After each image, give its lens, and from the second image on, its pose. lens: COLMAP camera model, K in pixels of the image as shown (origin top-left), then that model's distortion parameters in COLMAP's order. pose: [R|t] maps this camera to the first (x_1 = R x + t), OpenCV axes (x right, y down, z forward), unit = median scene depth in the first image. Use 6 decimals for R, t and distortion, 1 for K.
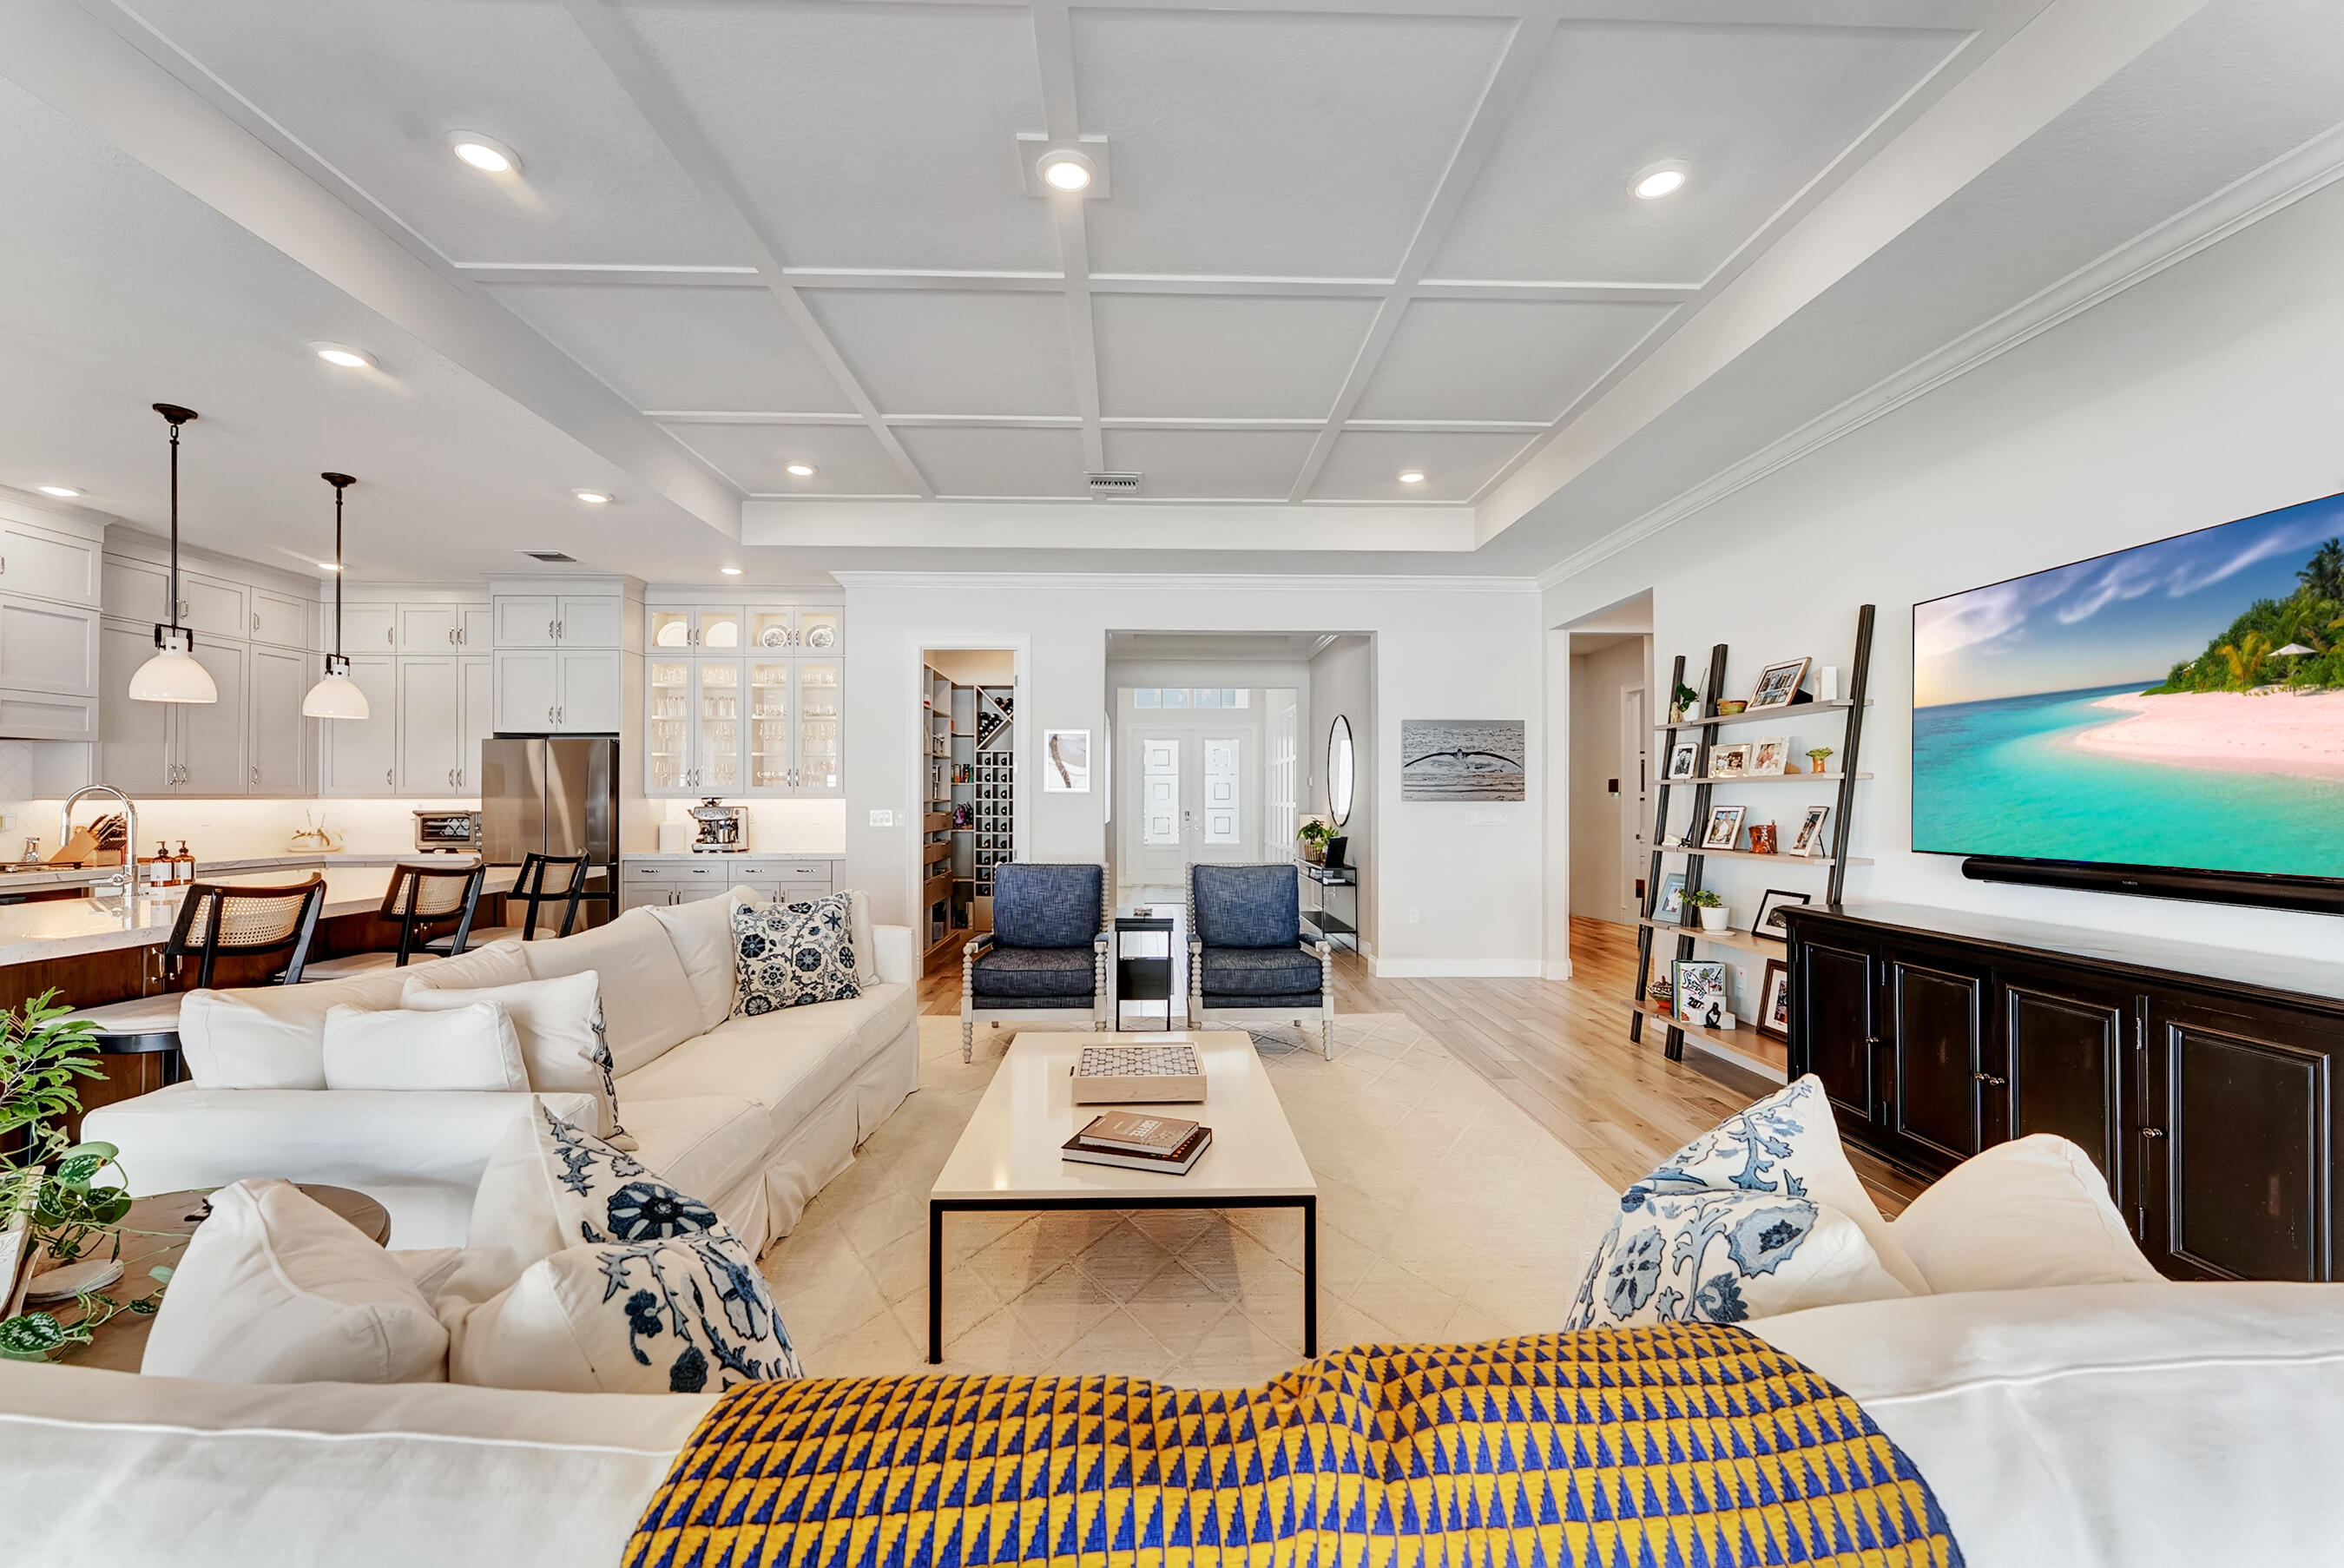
lens RADIAL K [[934.8, 0, 1201.5], [0, 934.8, 798.9], [0, 0, 1]] dist [0.002384, 0.000121]
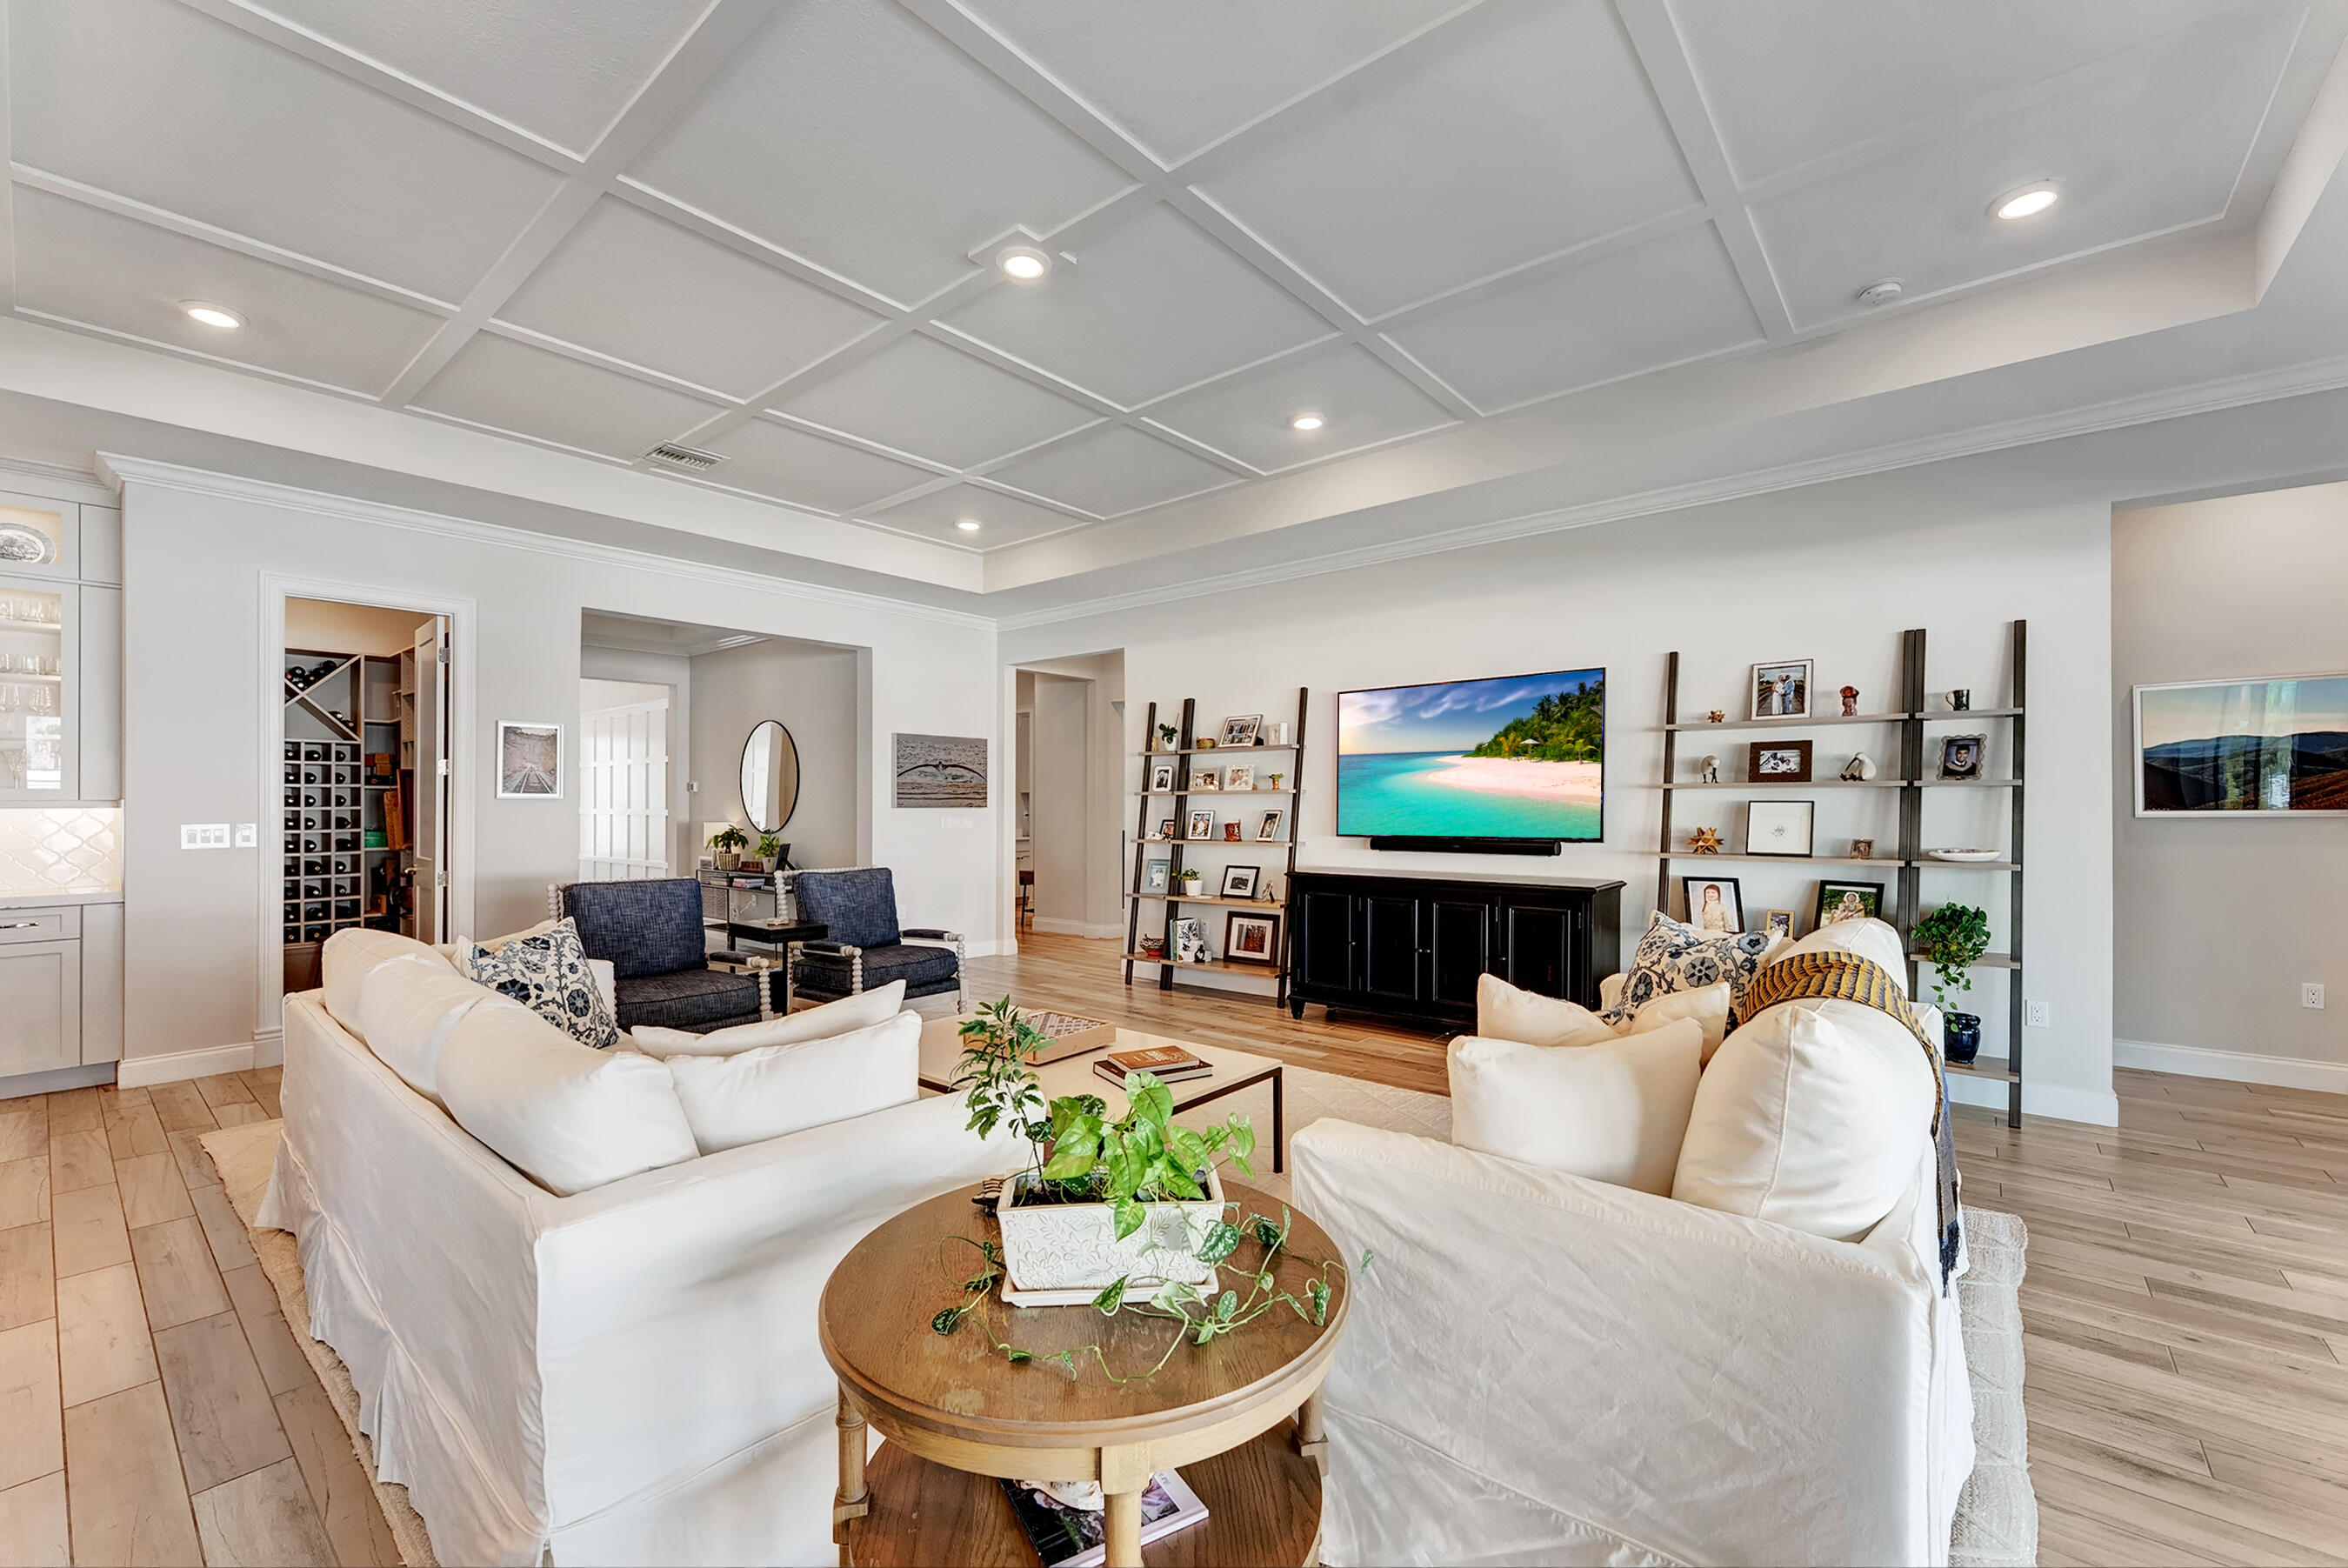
lens RADIAL K [[950.6, 0, 1136.9], [0, 950.6, 816.4], [0, 0, 1]] dist [0.001746, 0.000005]
pose [[0.679331, -0.009180, 0.733774, -0.594636], [-0.000909, 0.999910, 0.013351, -0.003379], [-0.733831, -0.009737, 0.679262, 0.060460]]
